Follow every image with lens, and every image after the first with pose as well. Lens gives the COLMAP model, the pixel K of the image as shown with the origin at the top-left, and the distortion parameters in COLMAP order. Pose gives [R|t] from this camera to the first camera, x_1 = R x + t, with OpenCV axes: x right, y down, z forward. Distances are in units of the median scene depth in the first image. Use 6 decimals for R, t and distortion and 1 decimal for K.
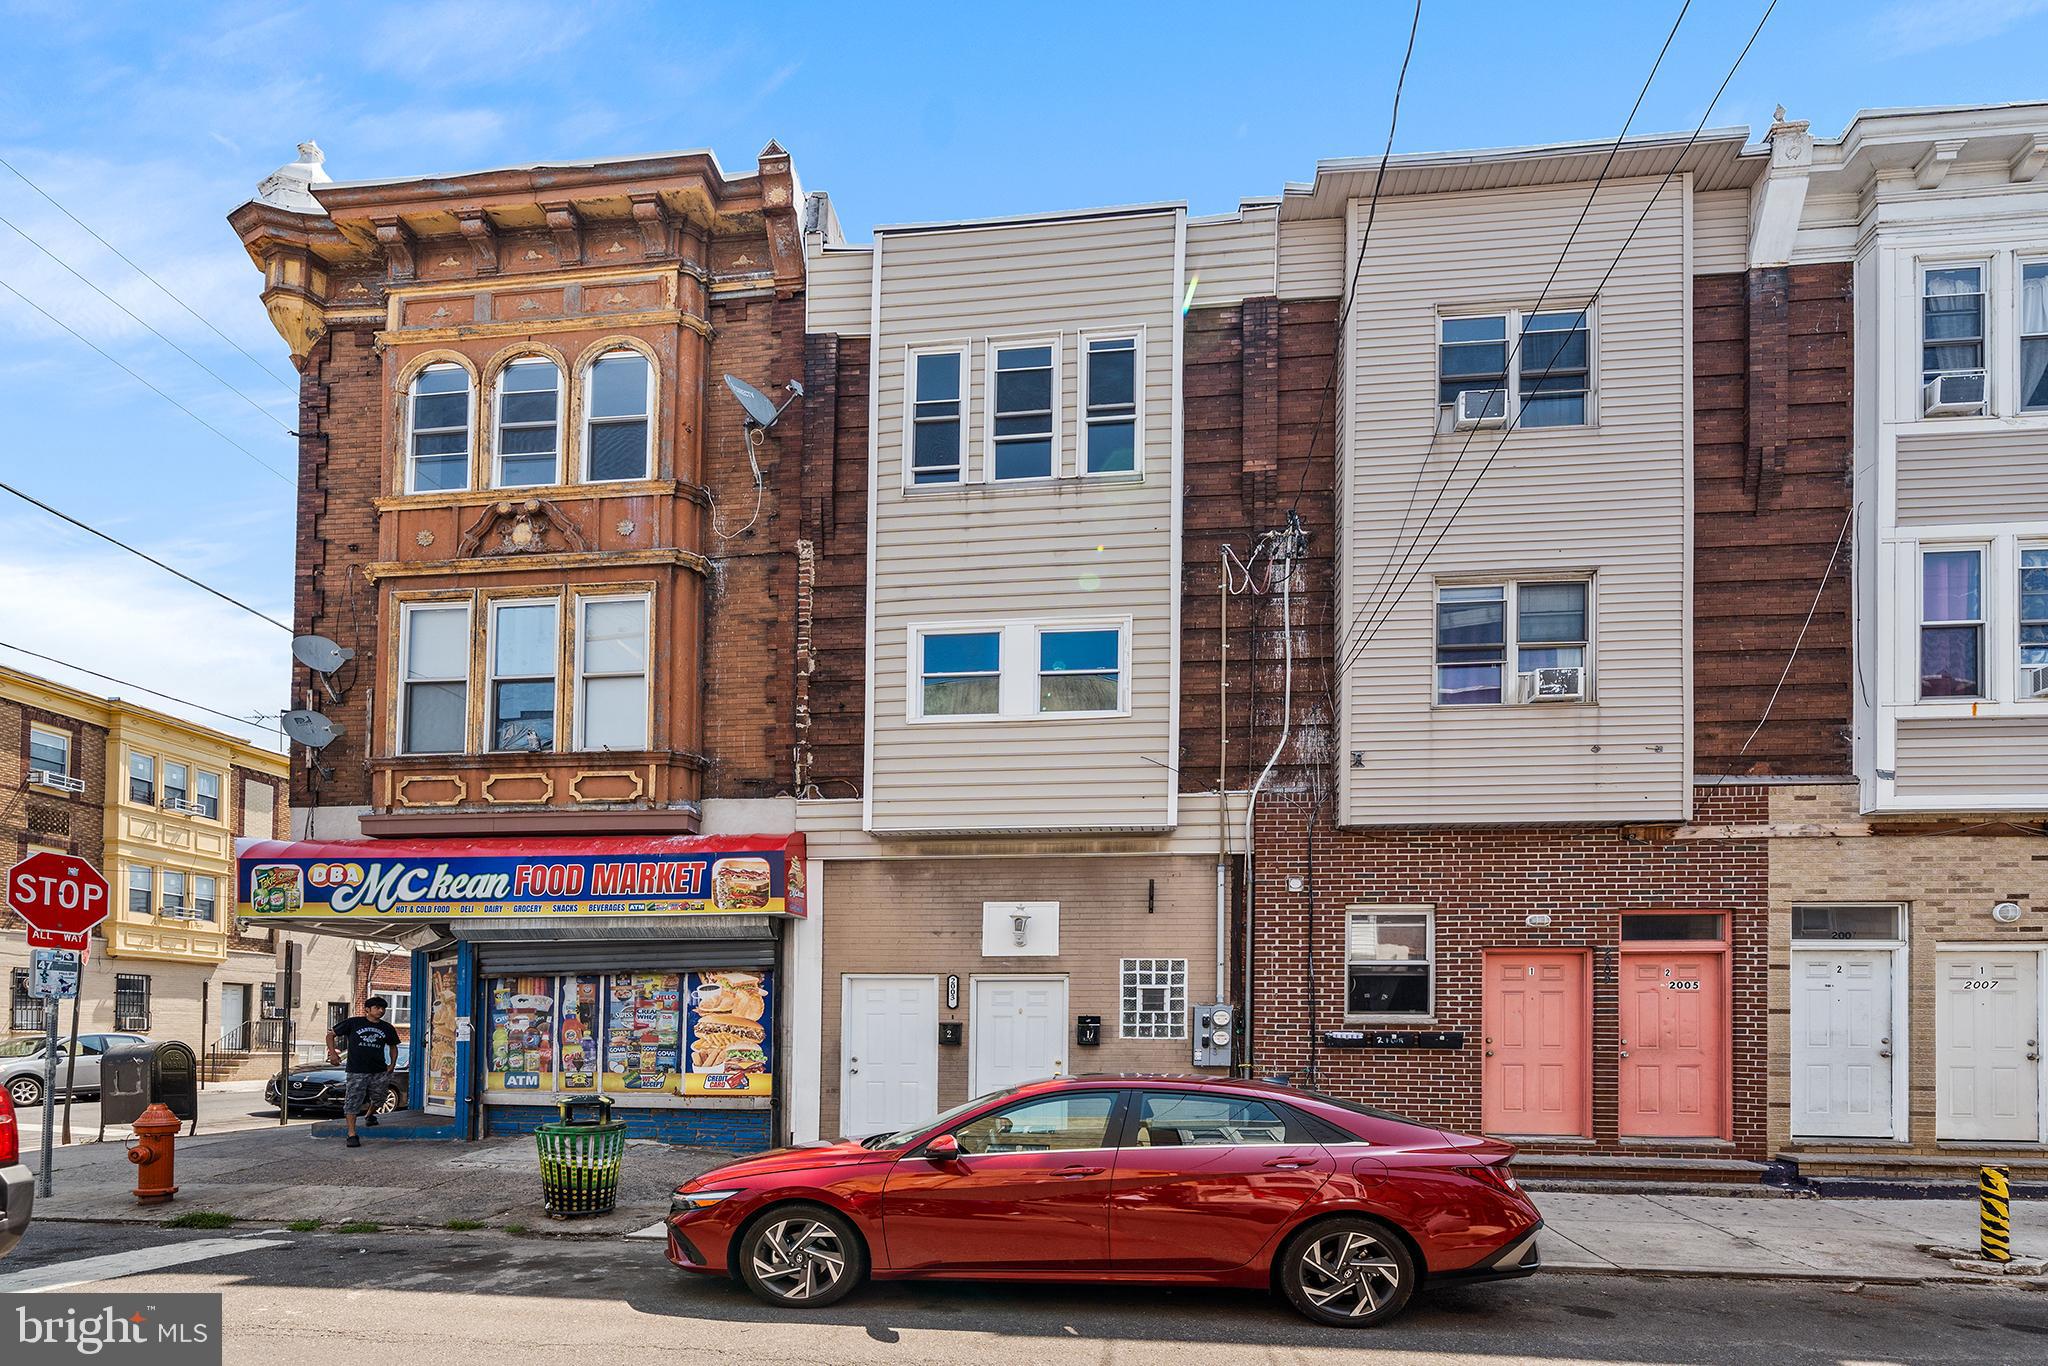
lens RADIAL K [[973.9, 0, 963.1], [0, 973.9, 770.0], [0, 0, 1]] dist [0.000291, -0.000440]
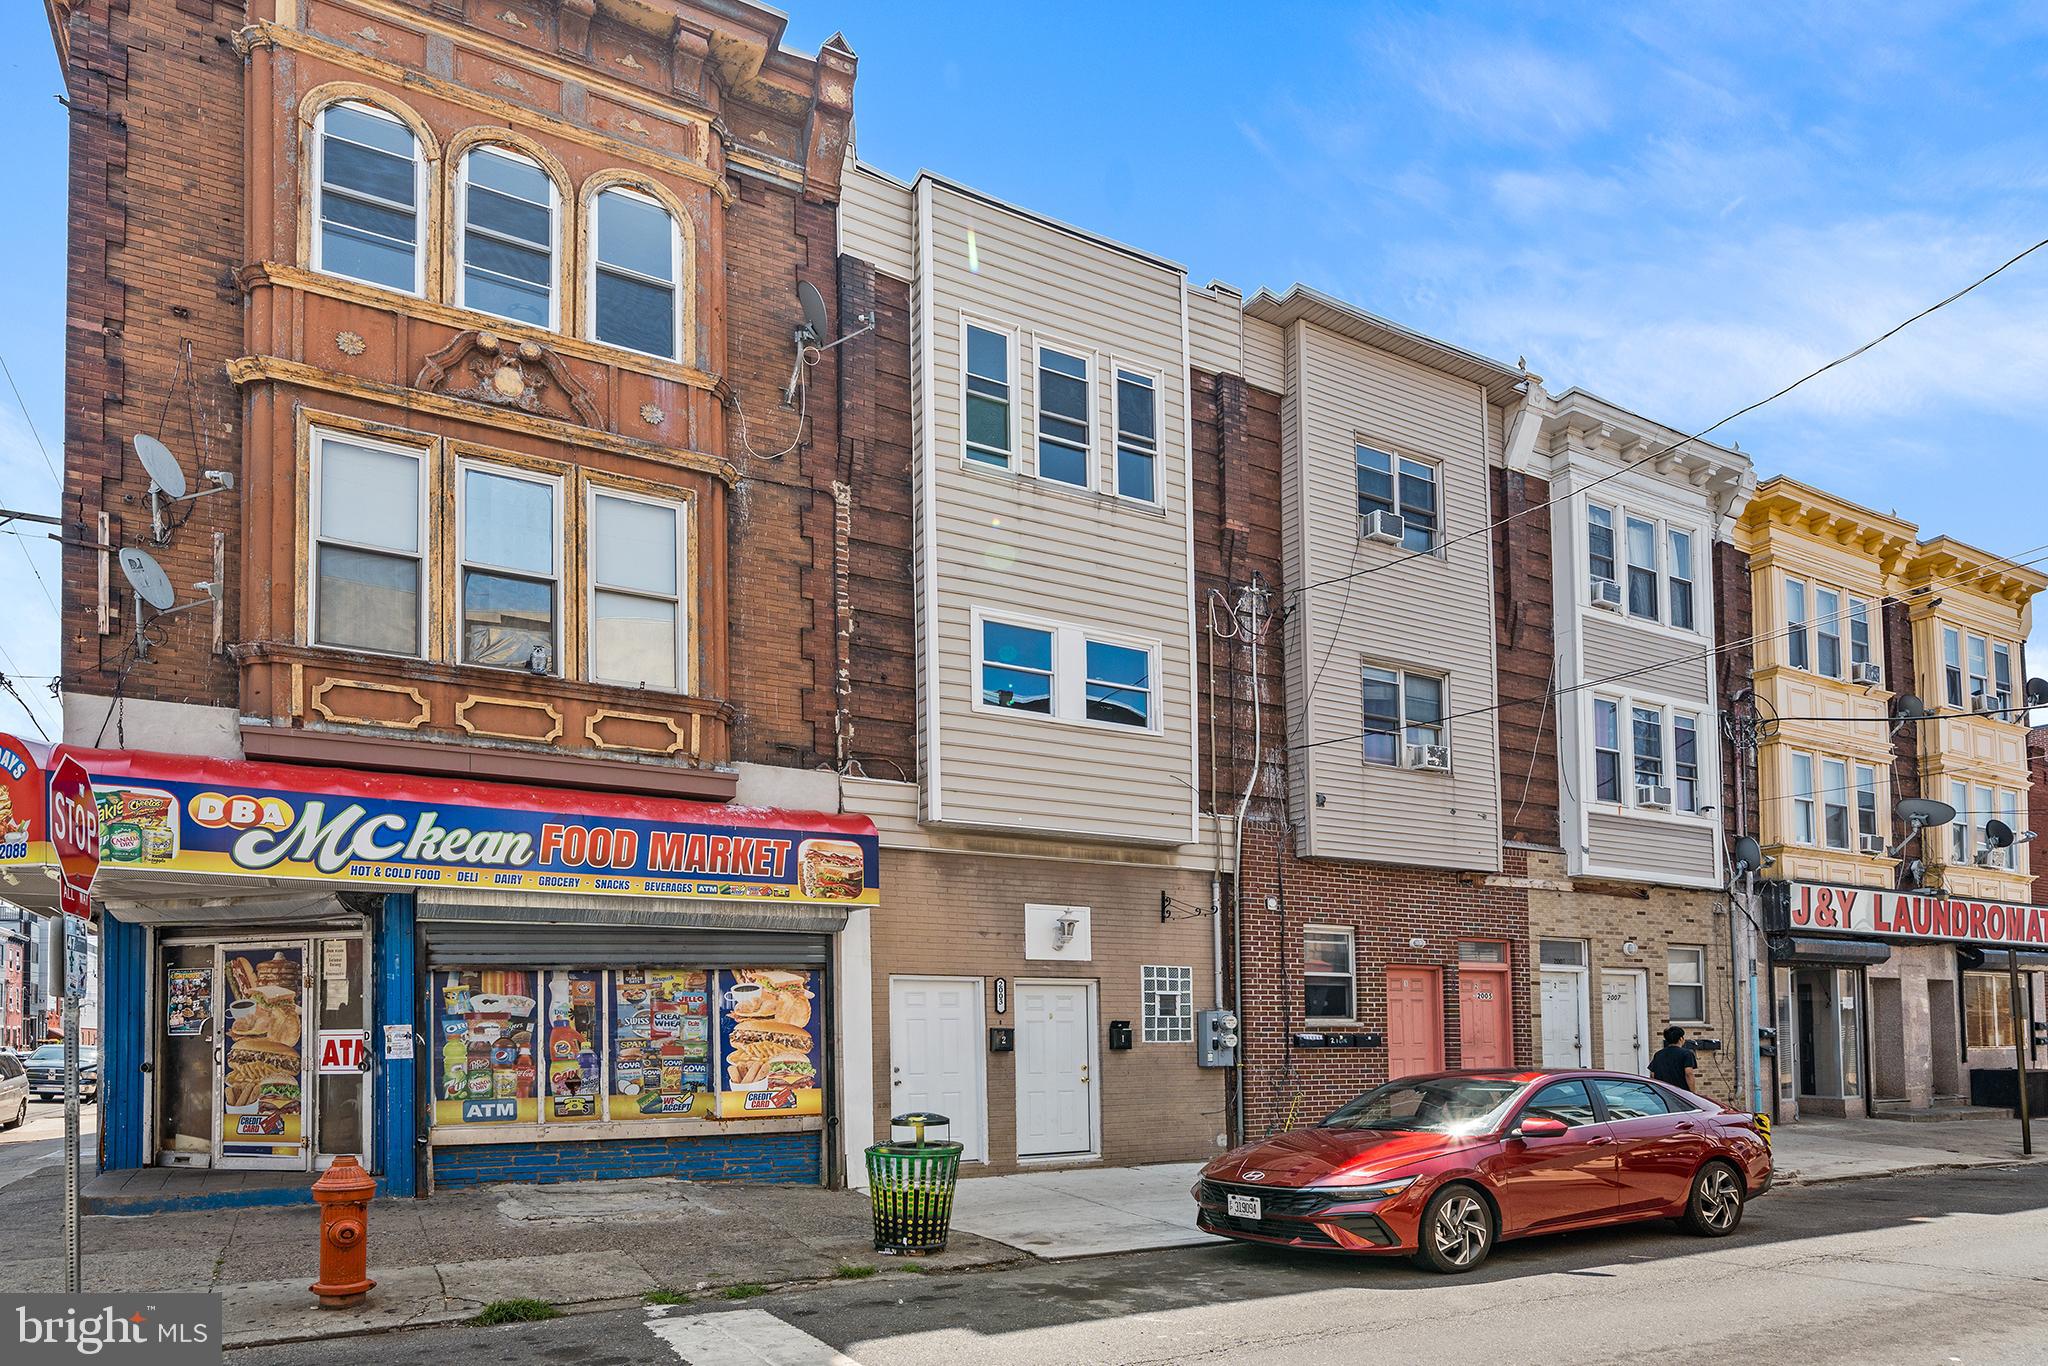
lens RADIAL K [[1099.5, 0, 1017.0], [0, 1099.5, 686.5], [0, 0, 1]] dist [-0.001653, 0.002139]
pose [[0.833337, 0.157968, 0.529713, -0.605801], [-0.133559, 0.987444, -0.084357, 0.014146], [-0.536388, -0.000451, 0.843972, 0.068524]]
